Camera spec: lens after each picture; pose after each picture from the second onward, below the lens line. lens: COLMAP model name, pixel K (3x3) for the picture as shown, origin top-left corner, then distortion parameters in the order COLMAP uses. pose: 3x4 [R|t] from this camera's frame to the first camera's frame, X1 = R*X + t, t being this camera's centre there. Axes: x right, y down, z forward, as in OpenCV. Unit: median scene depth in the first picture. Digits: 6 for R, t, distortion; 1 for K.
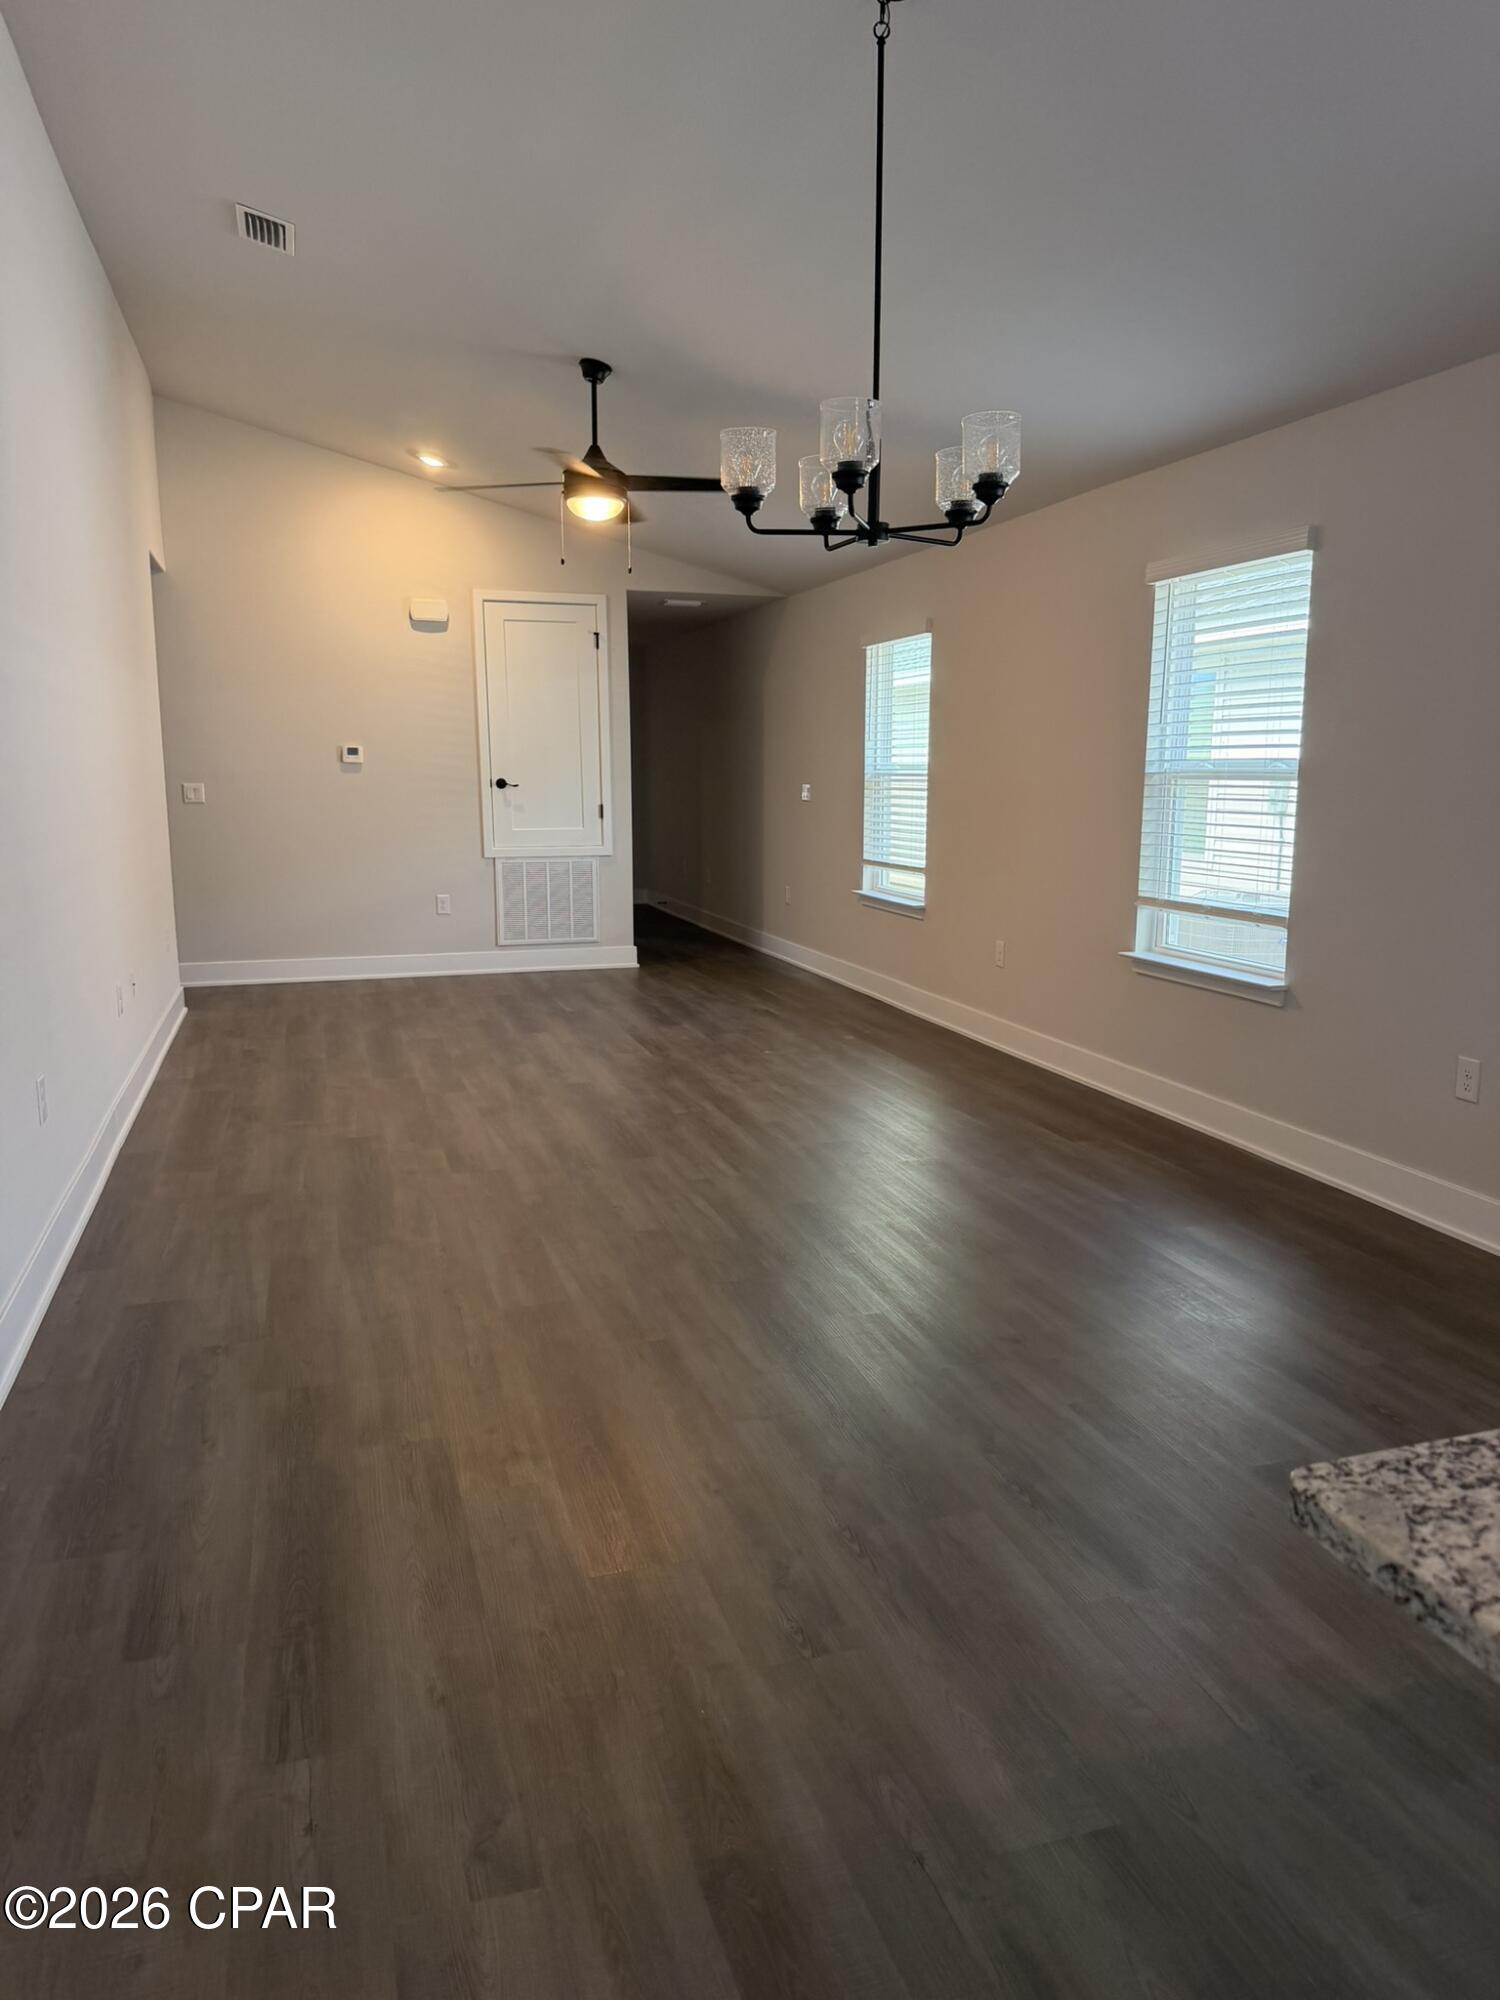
lens RADIAL K [[1442.6, 0, 751.1], [0, 1442.6, 1045.0], [0, 0, 1]] dist [0.195264, -0.325134]
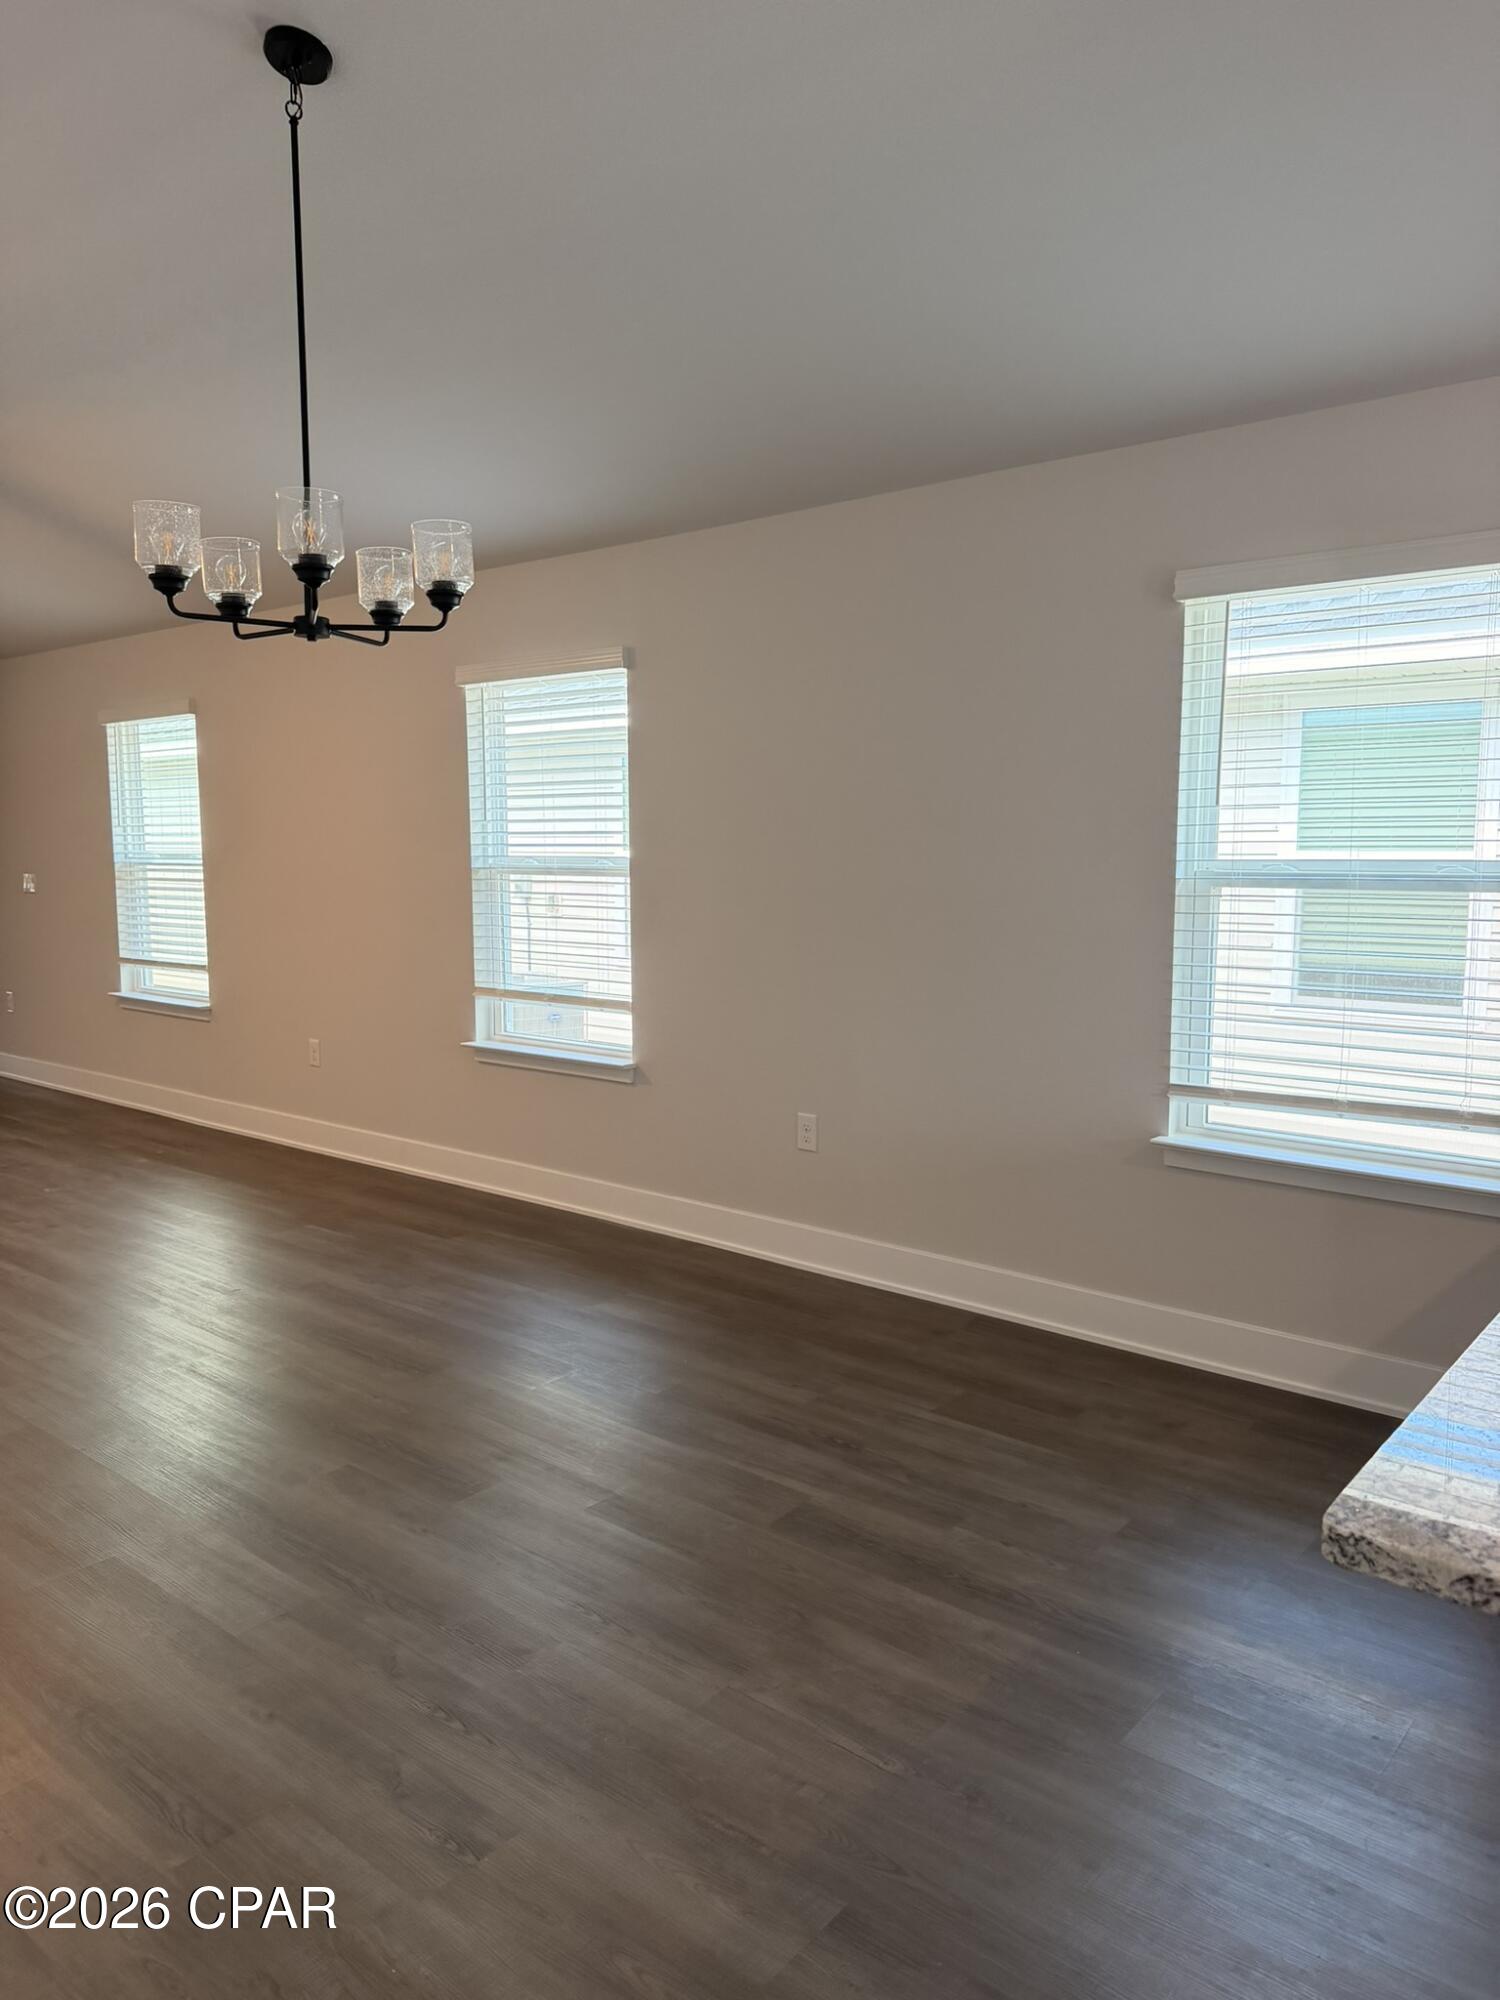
lens RADIAL K [[1448.1, 0, 748.9], [0, 1448.1, 1045.1], [0, 0, 1]] dist [0.241923, -0.393196]
pose [[0.849320, -0.079963, 0.521786, -0.122056], [0.107611, 0.993931, -0.022842, -0.020572], [-0.516793, 0.075550, 0.852770, 0.043384]]
